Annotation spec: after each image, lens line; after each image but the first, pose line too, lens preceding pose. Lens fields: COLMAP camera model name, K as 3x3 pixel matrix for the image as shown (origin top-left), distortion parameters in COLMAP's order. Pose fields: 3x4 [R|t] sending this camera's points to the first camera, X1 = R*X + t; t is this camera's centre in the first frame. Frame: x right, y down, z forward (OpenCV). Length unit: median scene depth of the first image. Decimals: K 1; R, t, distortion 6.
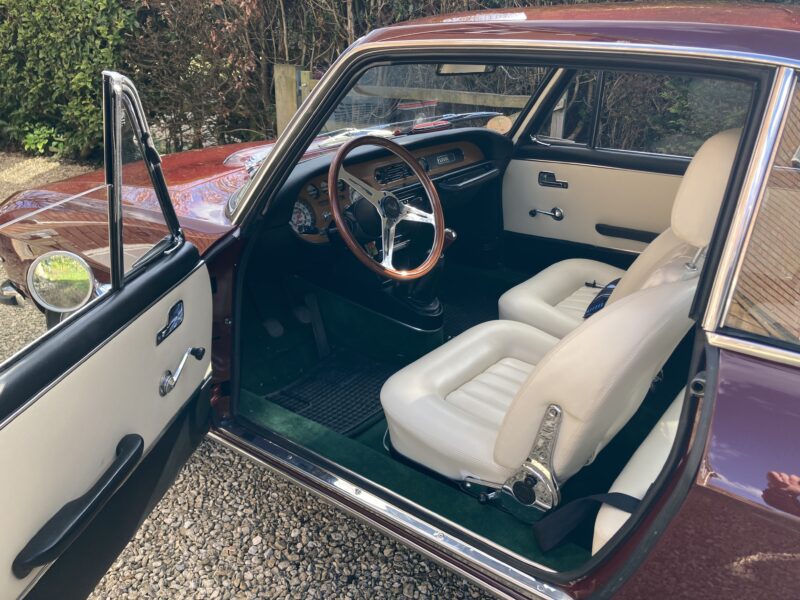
lens RADIAL K [[655.0, 0, 400.0], [0, 655.0, 300.0], [0, 0, 1]] dist [0.005811, 0.006352]
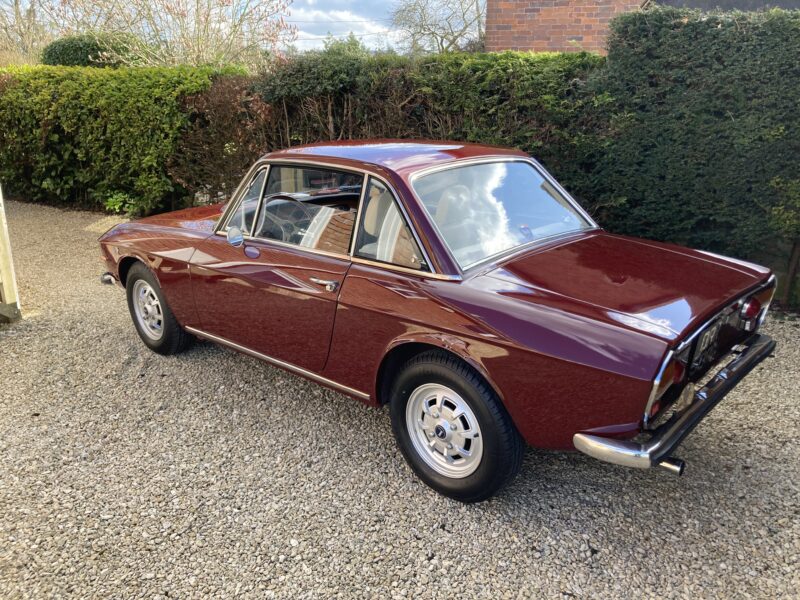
lens RADIAL K [[655.0, 0, 400.0], [0, 655.0, 300.0], [0, 0, 1]] dist [0.005811, 0.006352]
pose [[0.997512, 0.013753, -0.069139, 0.147332], [-0.020645, 0.994776, -0.099977, 0.089112], [0.067403, 0.101156, 0.992585, -0.318972]]
